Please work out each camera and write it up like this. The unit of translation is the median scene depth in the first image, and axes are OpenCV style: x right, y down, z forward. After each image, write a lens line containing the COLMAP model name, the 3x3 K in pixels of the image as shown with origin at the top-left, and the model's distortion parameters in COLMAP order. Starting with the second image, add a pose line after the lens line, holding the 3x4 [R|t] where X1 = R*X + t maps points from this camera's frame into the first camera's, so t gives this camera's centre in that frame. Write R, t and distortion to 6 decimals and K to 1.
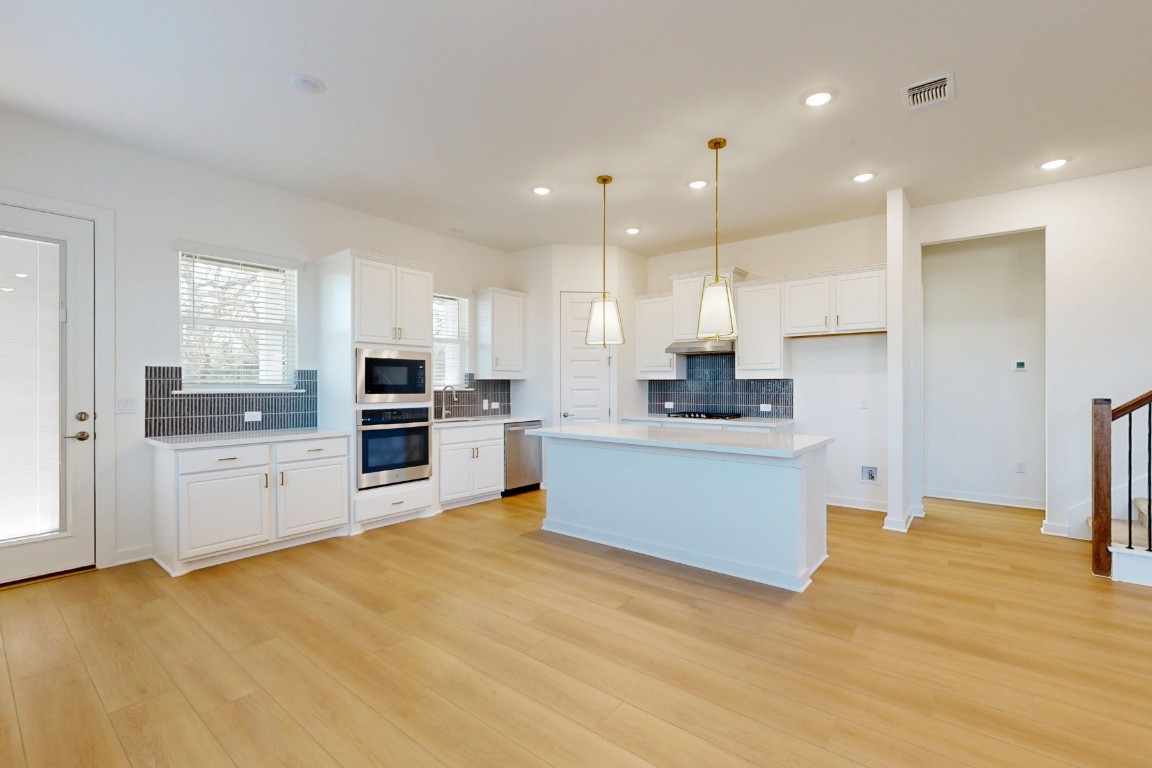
lens RADIAL K [[501.7, 0, 576.0], [0, 501.7, 384.0], [0, 0, 1]] dist [0.007502, -0.000805]
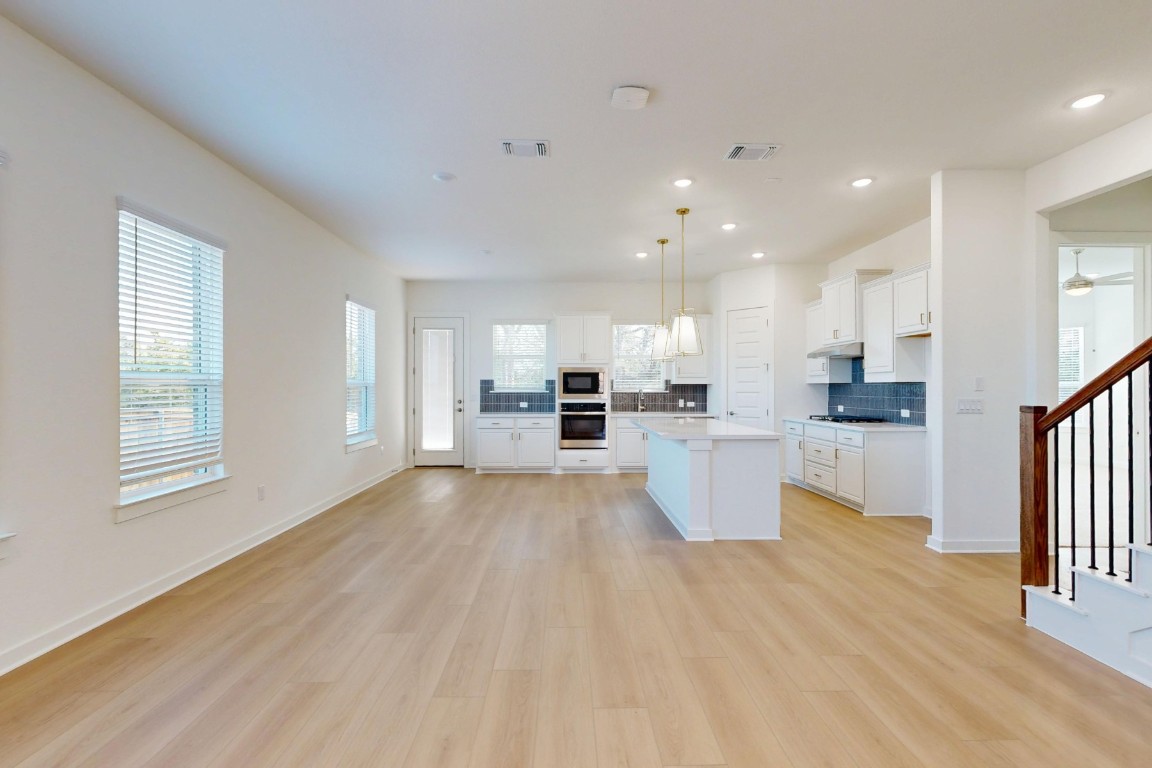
lens RADIAL K [[501.7, 0, 576.0], [0, 501.7, 384.0], [0, 0, 1]] dist [0.007502, -0.000805]
pose [[0.648245, -0.004915, -0.761416, 0.916180], [0.001545, 0.999986, -0.005139, -0.004093], [0.761431, 0.002155, 0.648243, -0.082457]]
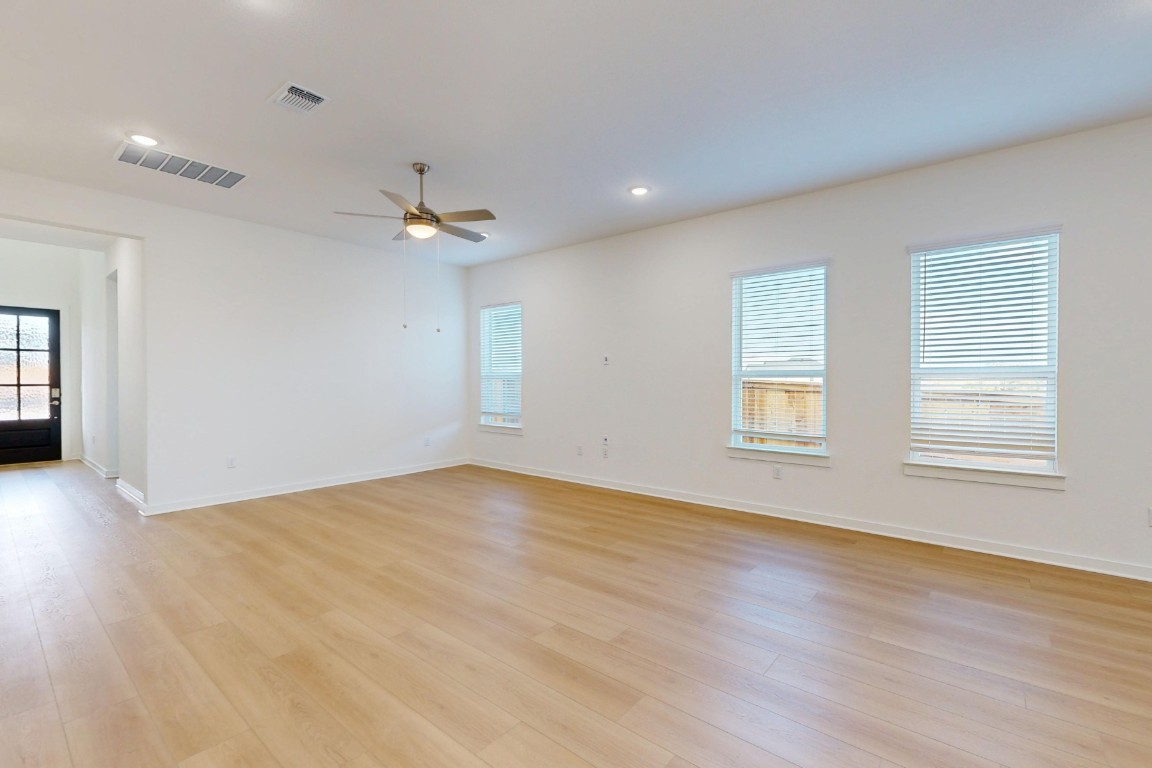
lens RADIAL K [[501.7, 0, 576.0], [0, 501.7, 384.0], [0, 0, 1]] dist [0.007502, -0.000805]
pose [[-0.999980, 0.002373, 0.005812, 0.632353], [0.002438, 0.999935, 0.011169, -0.008935], [-0.005785, 0.011183, -0.999921, 0.846787]]
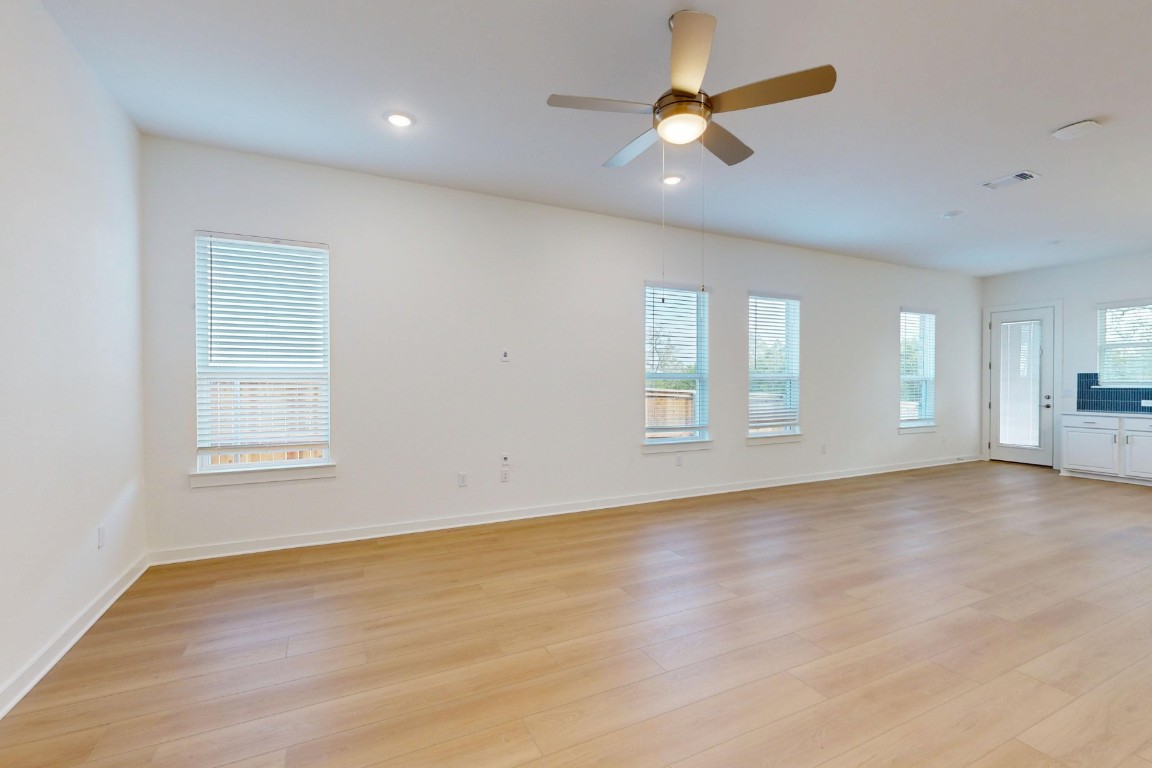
lens RADIAL K [[501.7, 0, 576.0], [0, 501.7, 384.0], [0, 0, 1]] dist [0.007502, -0.000805]
pose [[-0.412994, 0.005940, -0.910714, 1.484051], [0.000052, 0.999979, 0.006499, -0.005883], [0.910734, 0.002637, -0.412985, 0.029462]]
